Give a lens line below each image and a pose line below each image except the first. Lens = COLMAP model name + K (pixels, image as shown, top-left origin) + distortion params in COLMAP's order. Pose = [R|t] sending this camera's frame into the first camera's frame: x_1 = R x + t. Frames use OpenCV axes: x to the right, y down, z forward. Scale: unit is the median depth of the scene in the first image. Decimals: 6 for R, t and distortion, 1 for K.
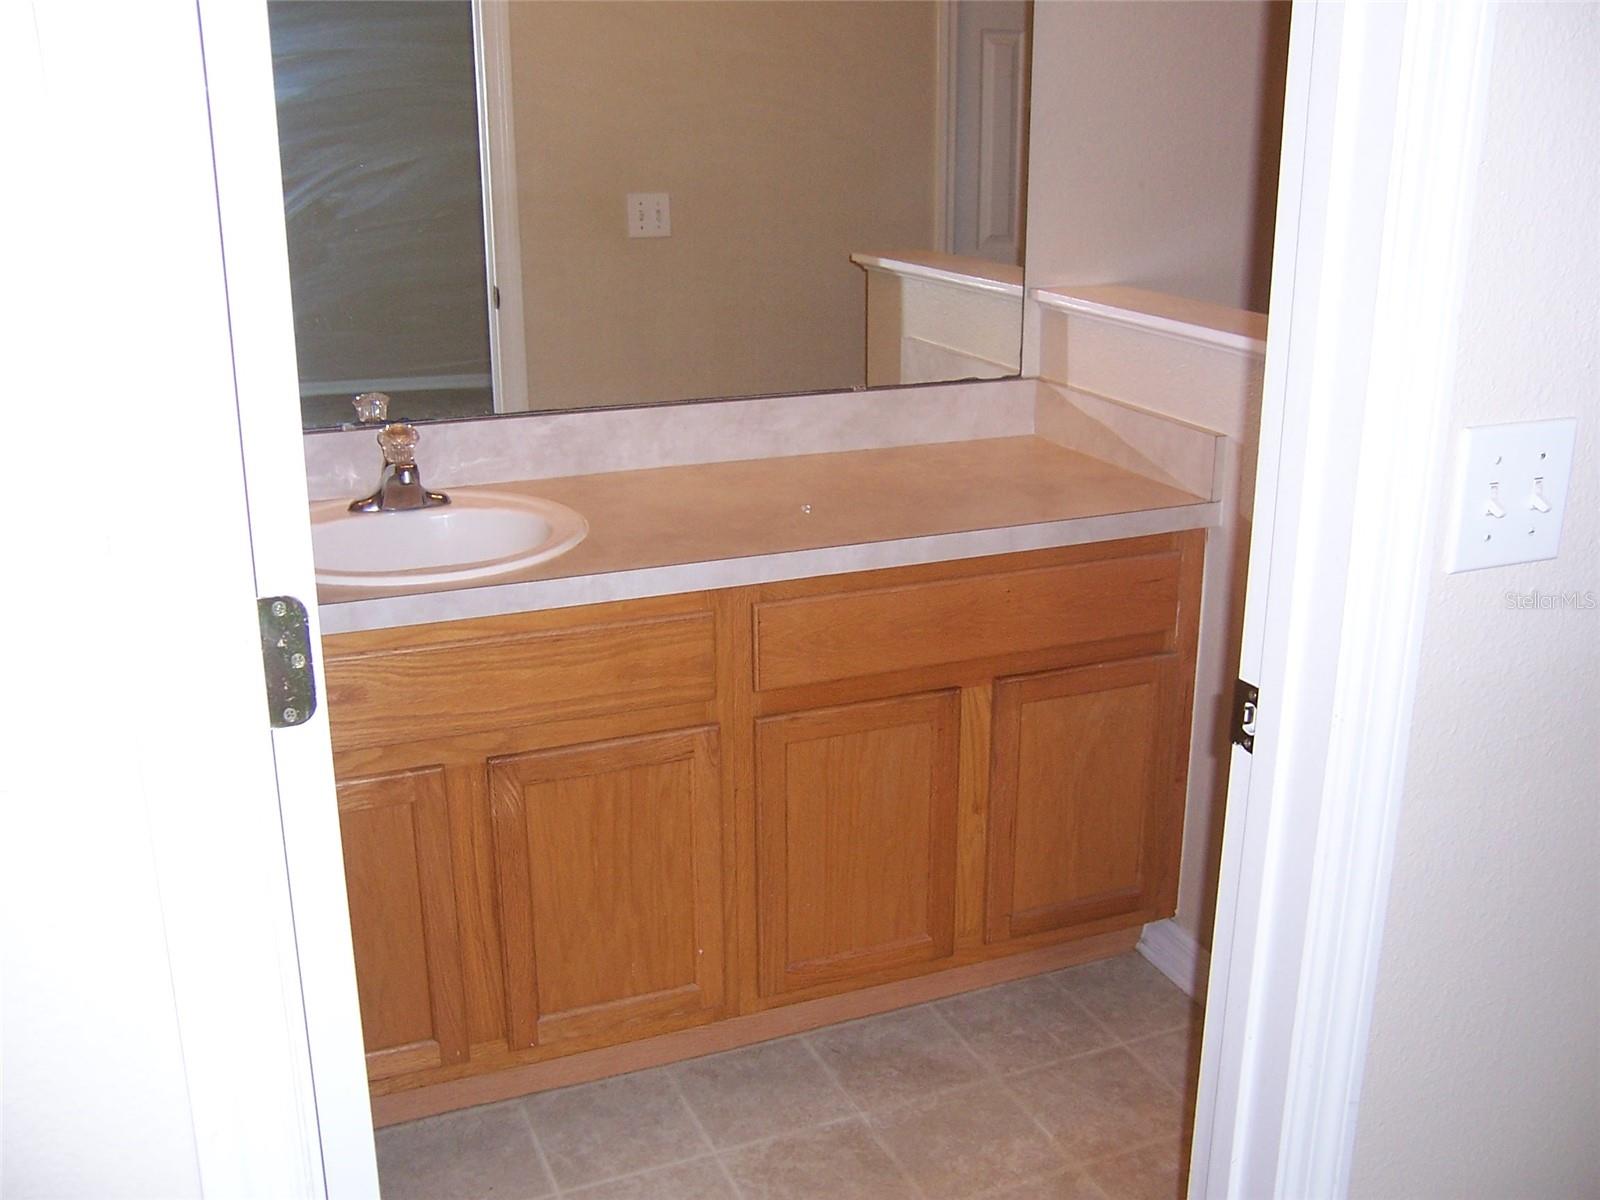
lens RADIAL K [[1549.1, 0, 799.9], [0, 1549.1, 592.2], [0, 0, 1]] dist [-0.126519, 0.208278]
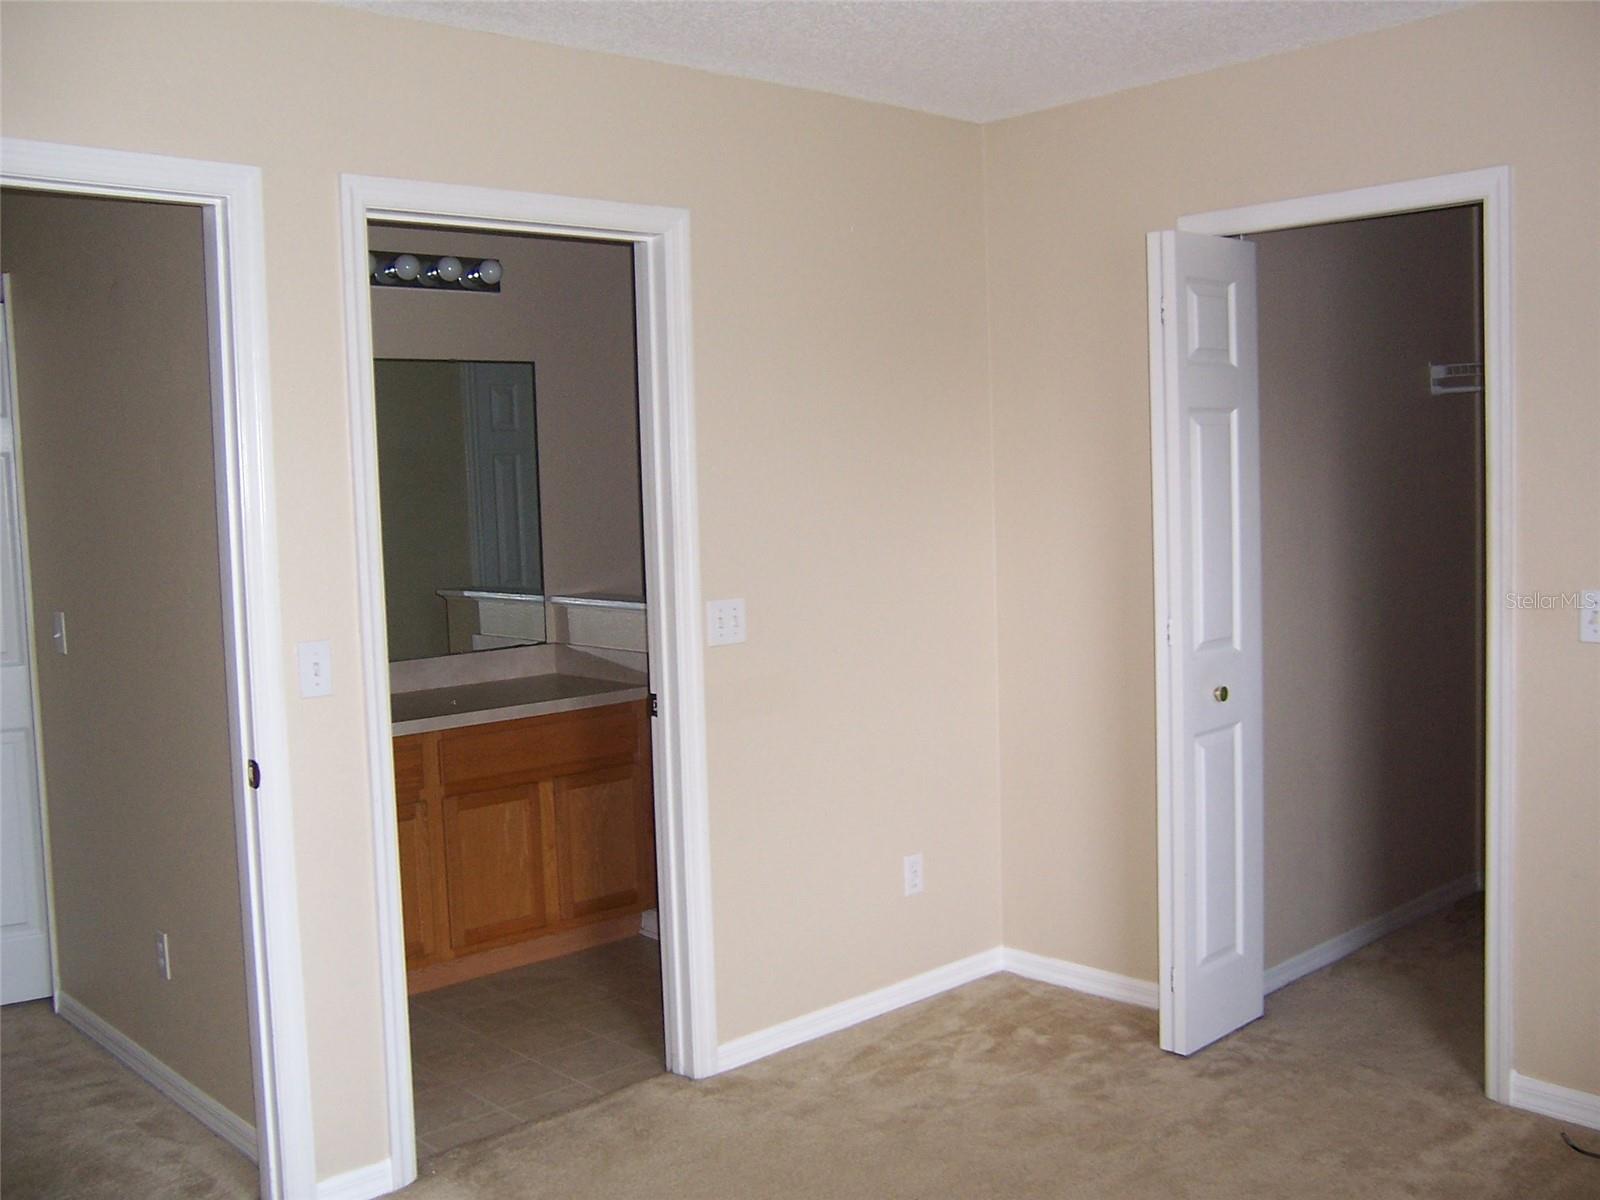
lens RADIAL K [[1549.1, 0, 799.9], [0, 1549.1, 592.2], [0, 0, 1]] dist [-0.126519, 0.208278]
pose [[0.939270, -0.057784, 0.338279, -0.234842], [0.139162, 0.965172, -0.221531, 0.305379], [-0.313697, 0.255153, 0.914599, -0.995342]]
